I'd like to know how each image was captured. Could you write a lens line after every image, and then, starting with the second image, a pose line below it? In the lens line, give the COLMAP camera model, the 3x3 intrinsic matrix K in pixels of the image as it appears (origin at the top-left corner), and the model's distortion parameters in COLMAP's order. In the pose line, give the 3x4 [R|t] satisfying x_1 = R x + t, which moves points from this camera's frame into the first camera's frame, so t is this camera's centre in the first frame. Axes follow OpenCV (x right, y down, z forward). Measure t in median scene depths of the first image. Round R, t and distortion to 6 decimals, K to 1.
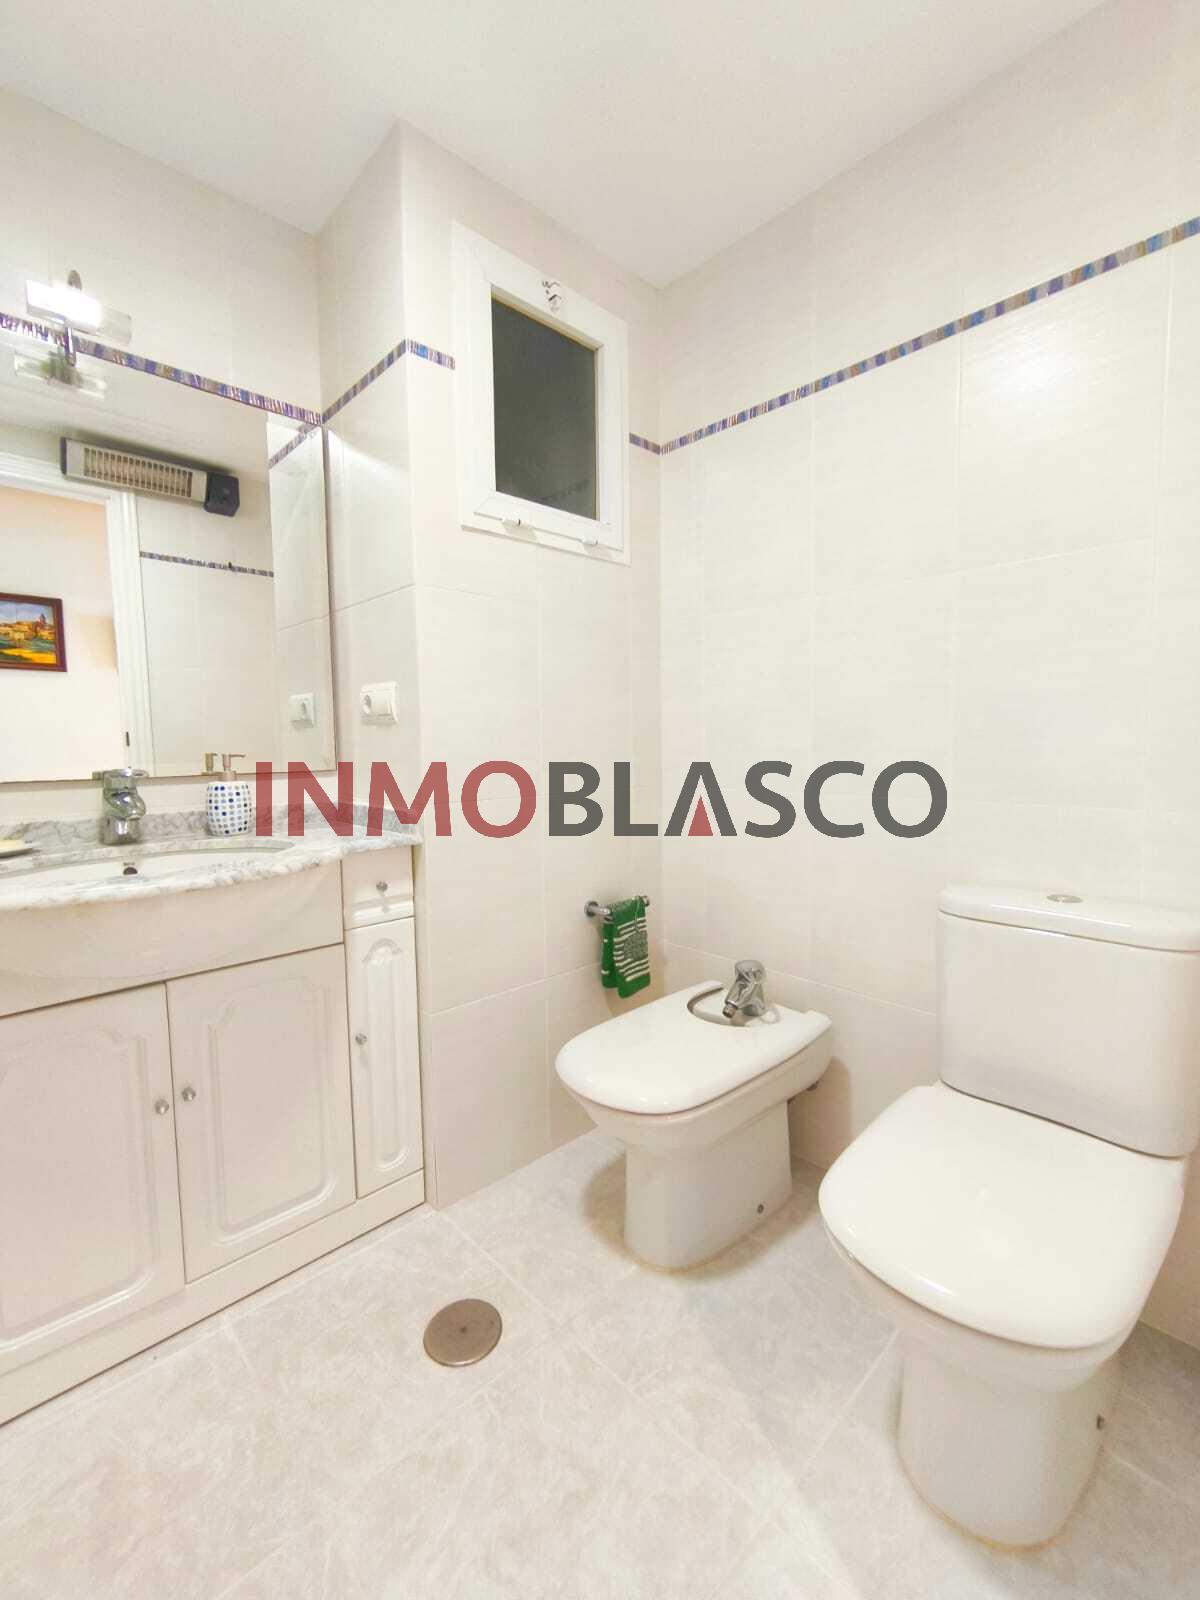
lens RADIAL K [[684.8, 0, 584.7], [0, 684.8, 786.2], [0, 0, 1]] dist [-0.007196, -0.000302]
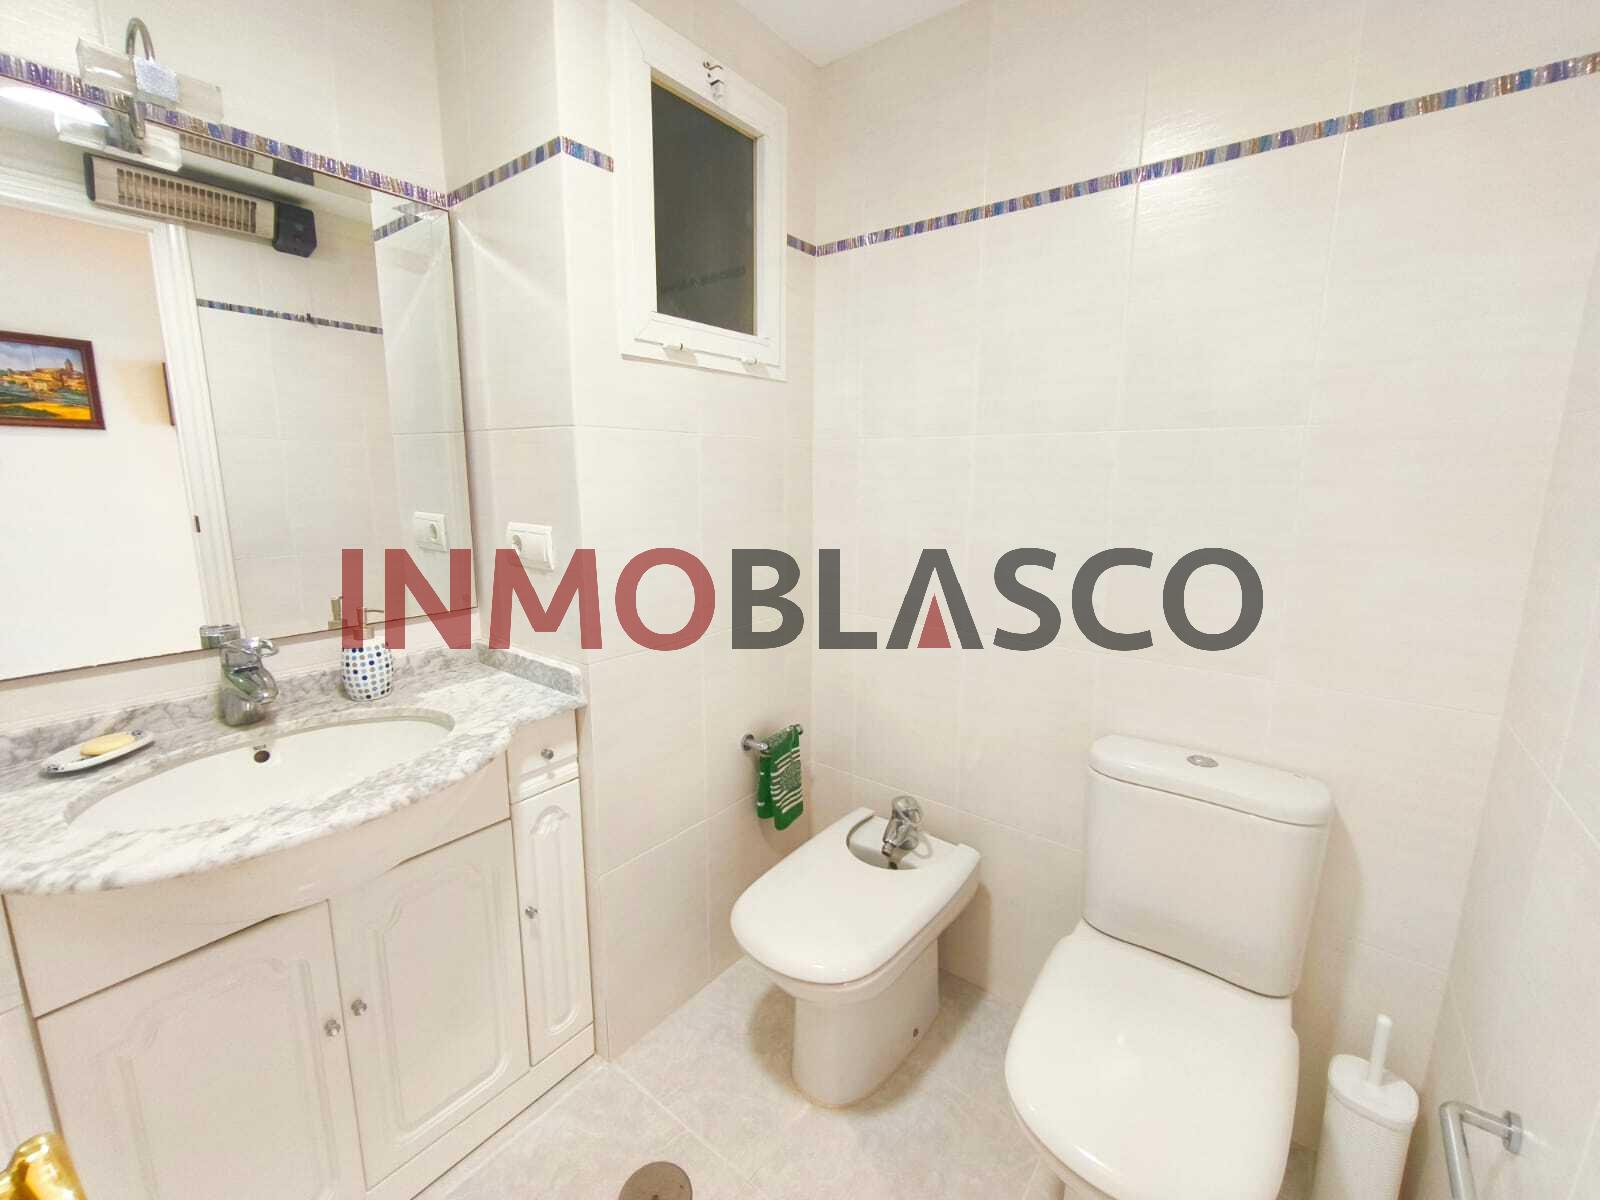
lens RADIAL K [[684.8, 0, 786.3], [0, 684.8, 604.3], [0, 0, 1]] dist [-0.007196, -0.000302]
pose [[0.989436, 0.004997, 0.144883, -0.093553], [-0.020063, 0.994508, 0.102716, -0.145637], [-0.143574, -0.104537, 0.984103, 0.032187]]
